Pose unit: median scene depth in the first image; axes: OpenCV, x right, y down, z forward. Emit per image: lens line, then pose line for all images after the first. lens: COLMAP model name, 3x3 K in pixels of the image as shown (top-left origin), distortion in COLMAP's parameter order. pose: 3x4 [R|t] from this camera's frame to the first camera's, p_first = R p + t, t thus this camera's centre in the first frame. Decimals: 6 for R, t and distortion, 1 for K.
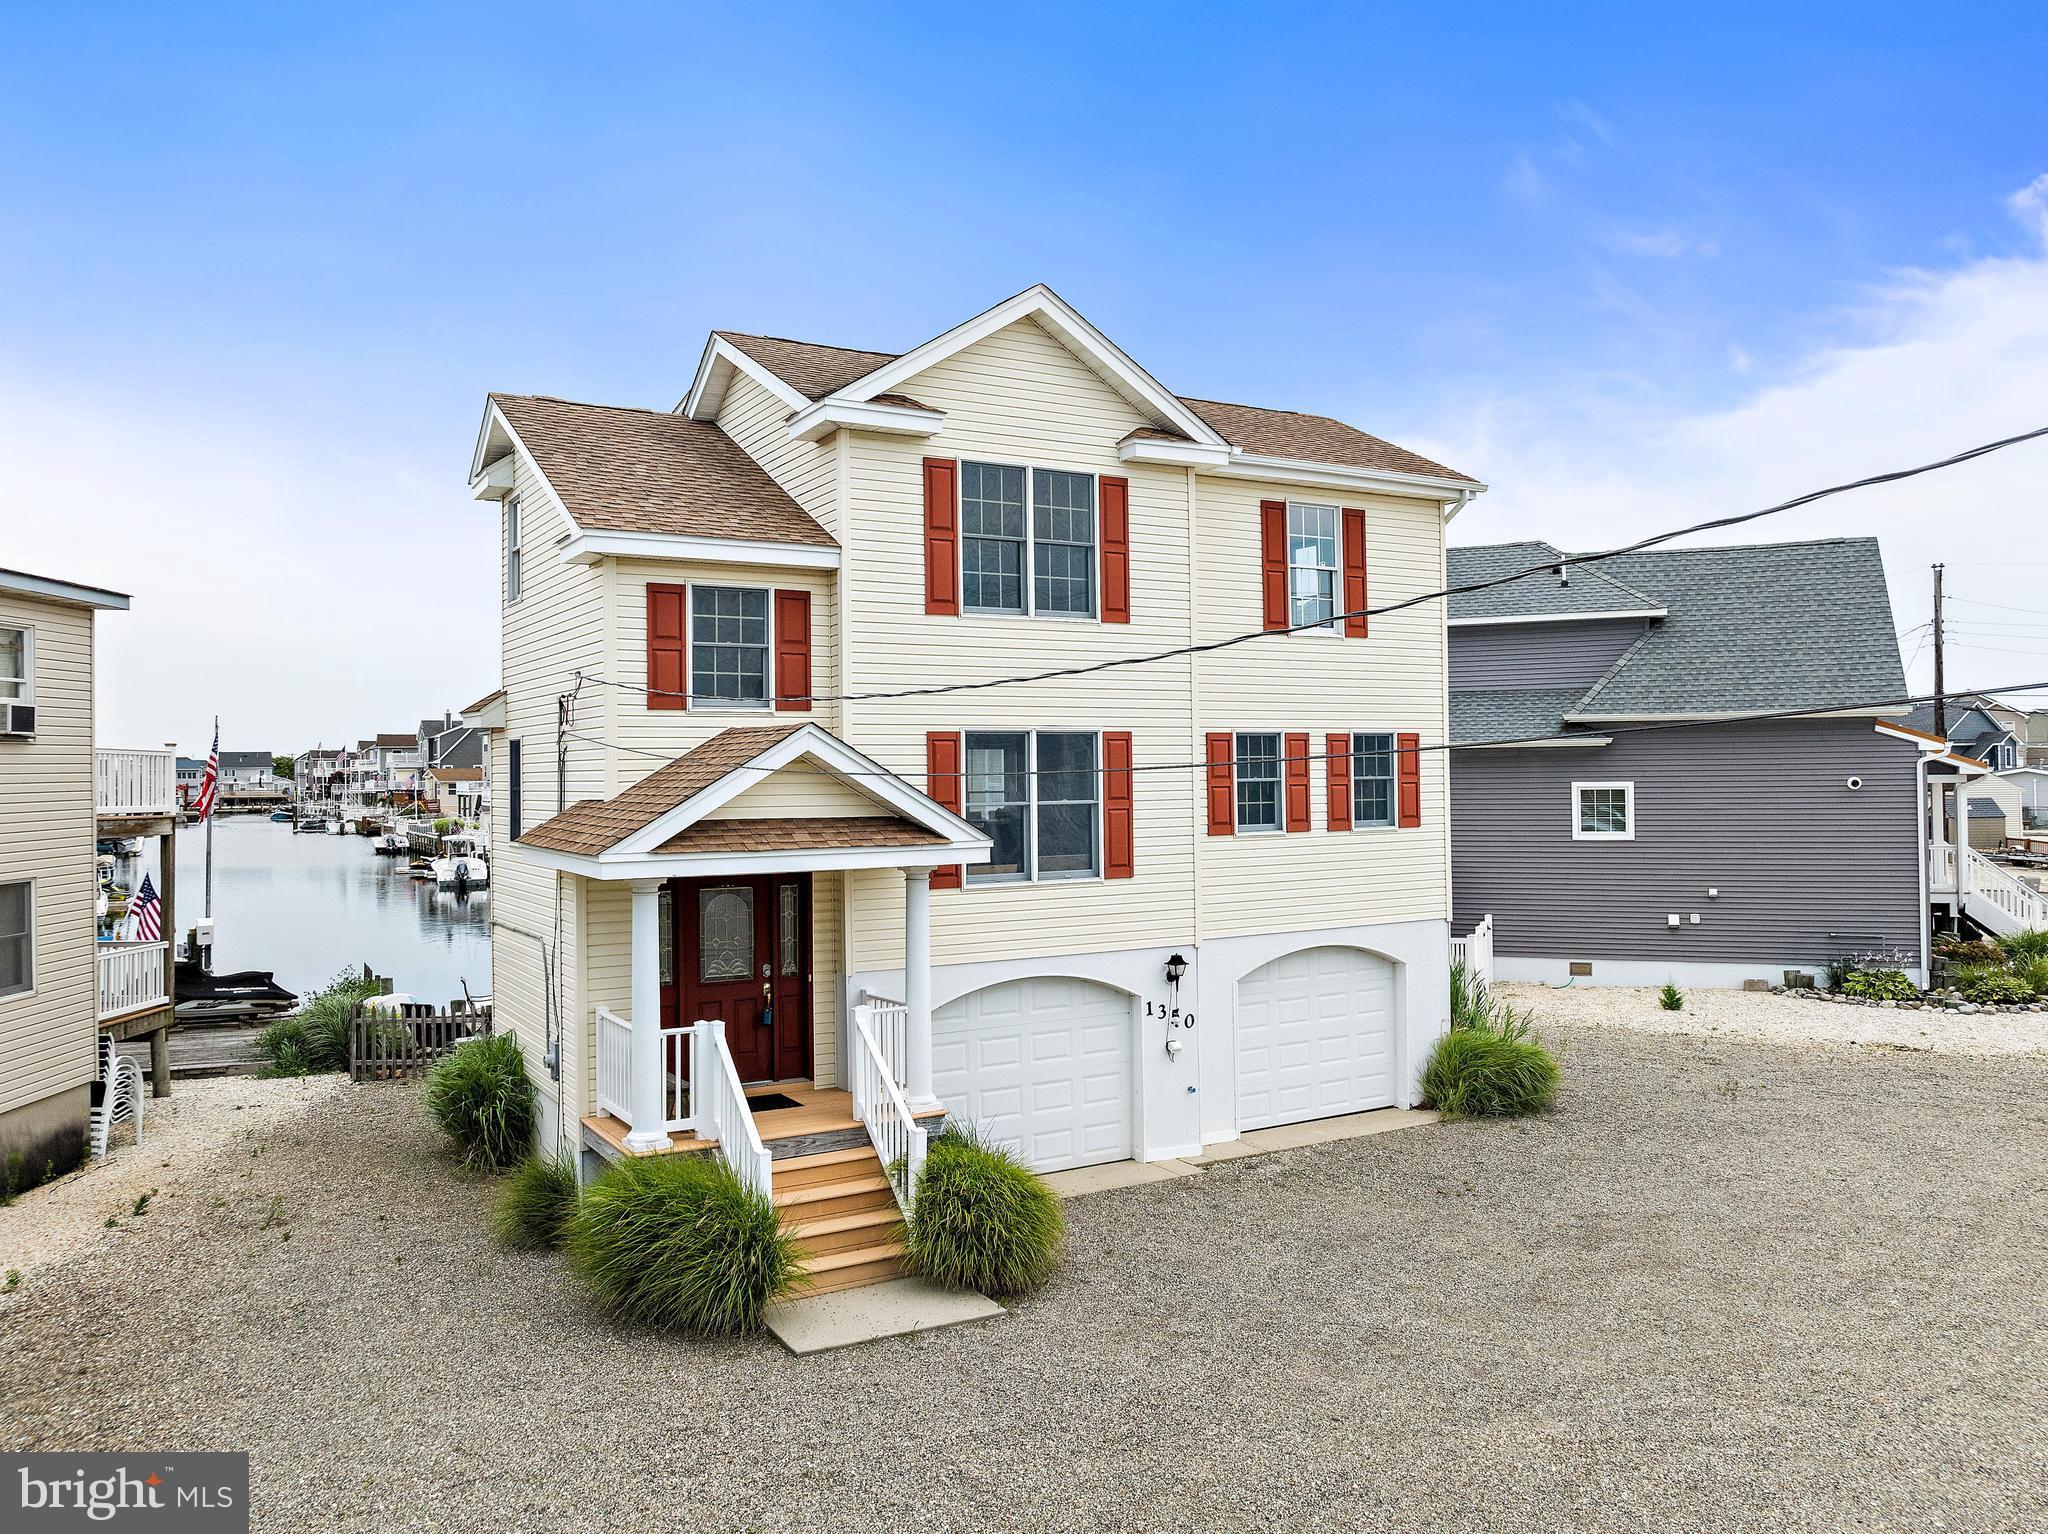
lens RADIAL K [[1517.6, 0, 991.0], [0, 1517.6, 743.6], [0, 0, 1]] dist [-0.037223, -0.000128]
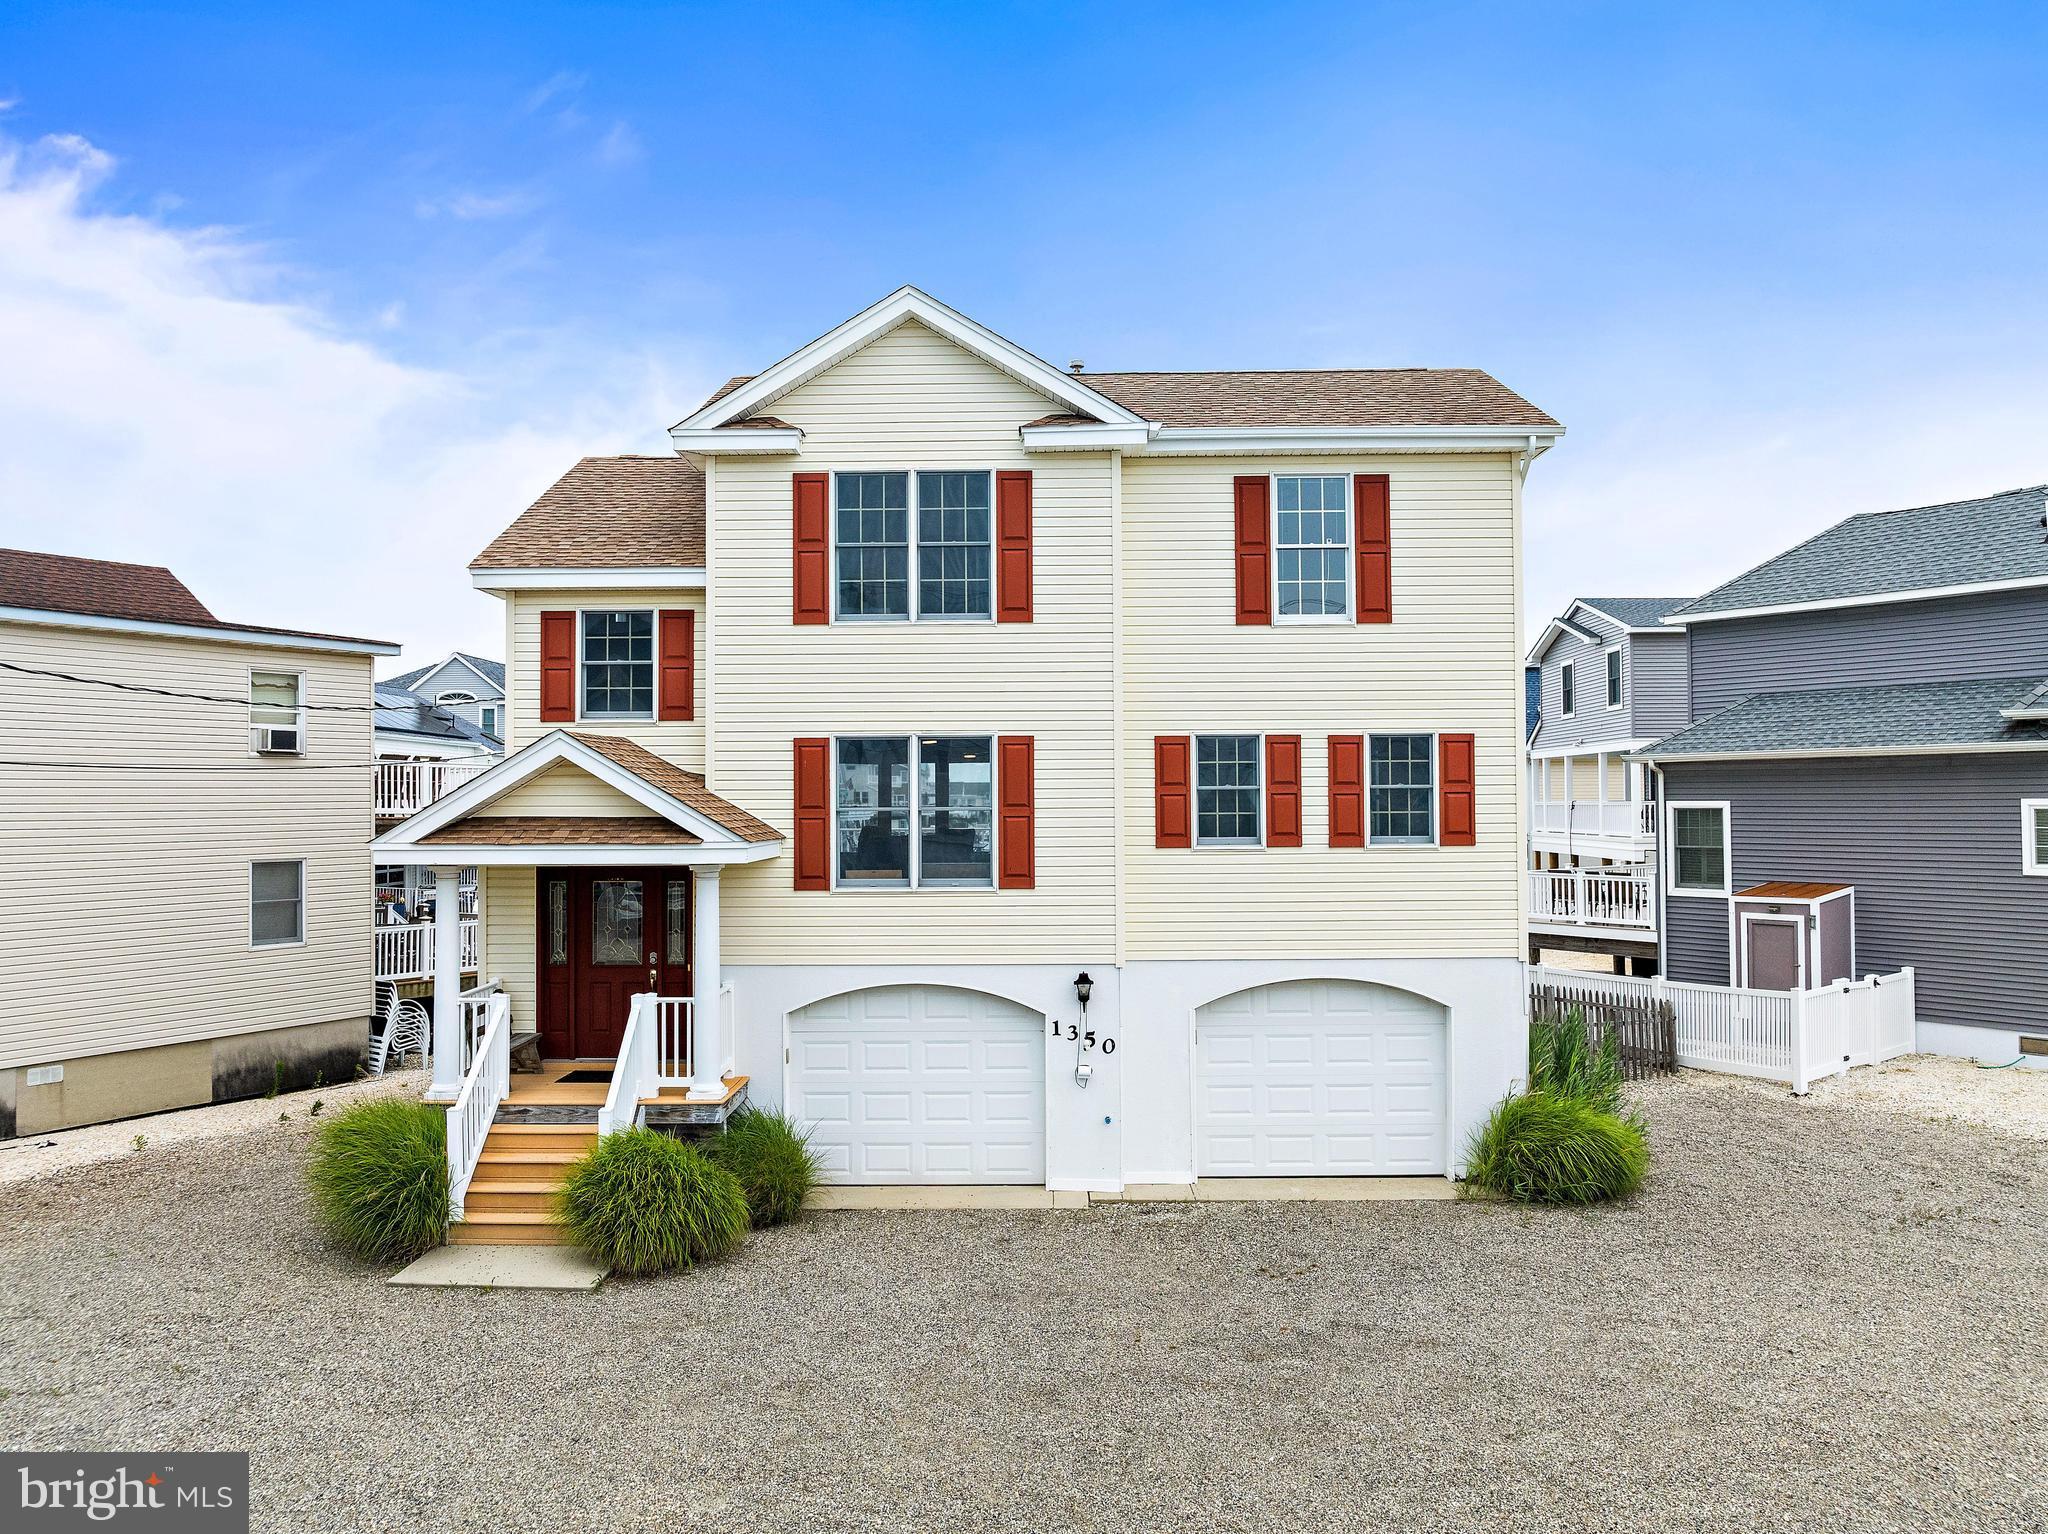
lens RADIAL K [[1457.5, 0, 1013.0], [0, 1457.5, 768.9], [0, 0, 1]] dist [-0.034574, -0.003576]
pose [[0.854894, -0.005646, -0.518772, 0.561399], [0.005886, 0.999982, -0.001184, 0.014119], [0.518769, -0.002041, 0.854912, 0.212800]]
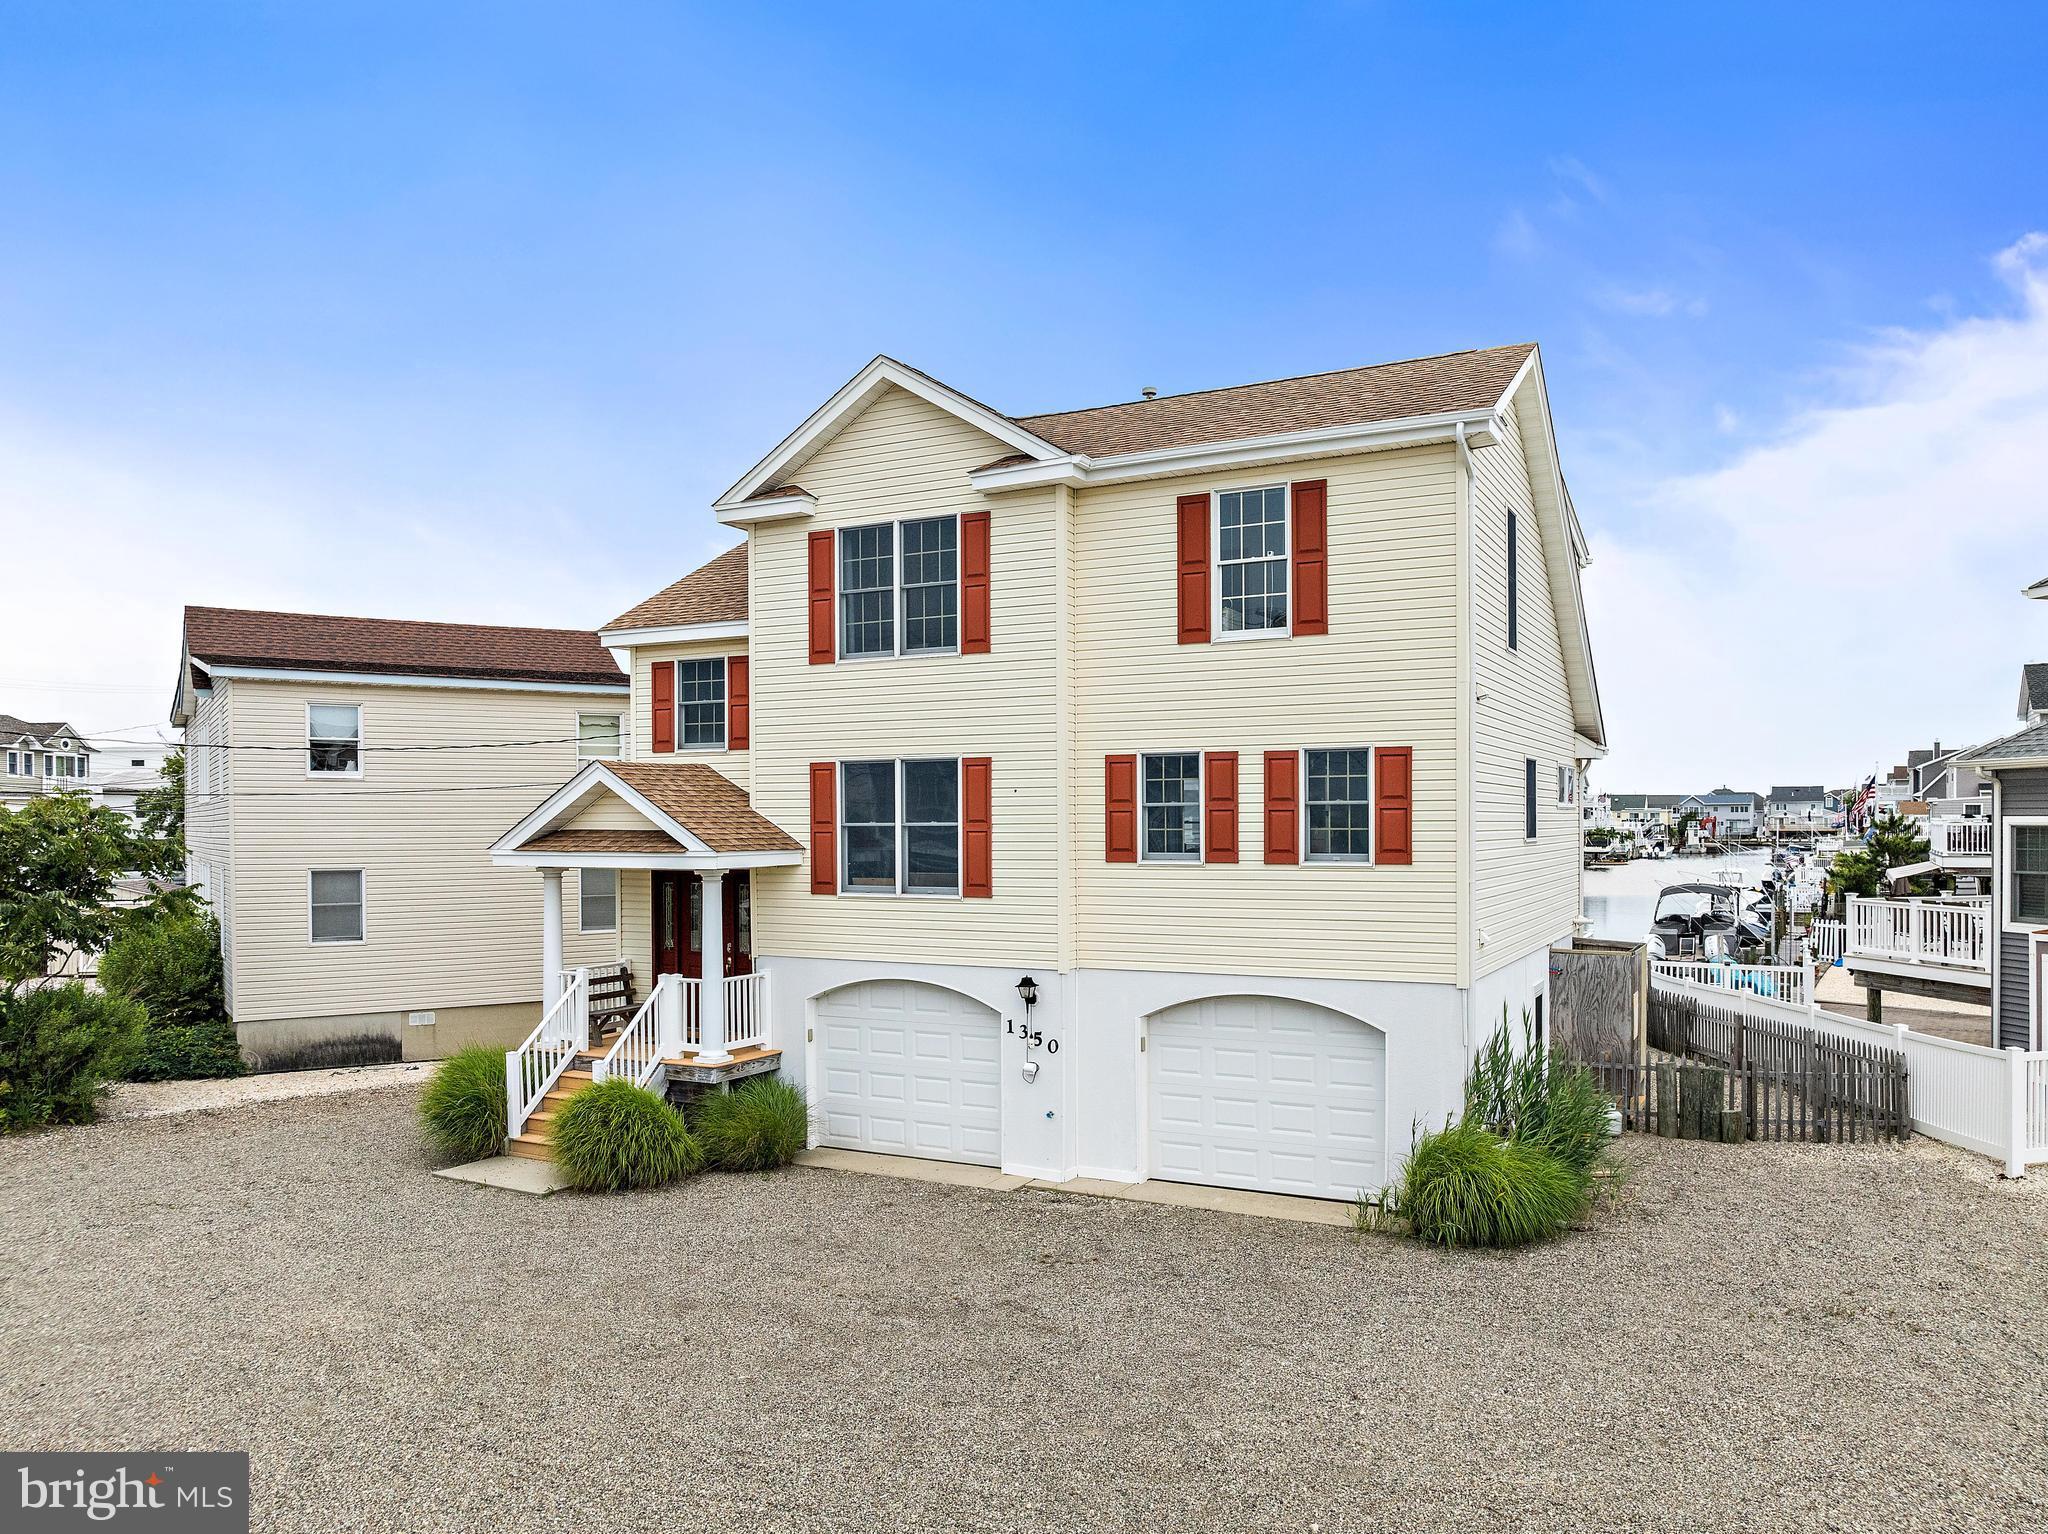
lens RADIAL K [[1463.4, 0, 1015.1], [0, 1463.4, 843.0], [0, 0, 1]] dist [-0.038180, -0.001977]
pose [[0.527614, 0.022402, -0.849189, 0.958676], [0.015441, 0.999234, 0.035954, 0.015164], [0.849344, -0.032082, 0.526864, 0.491295]]
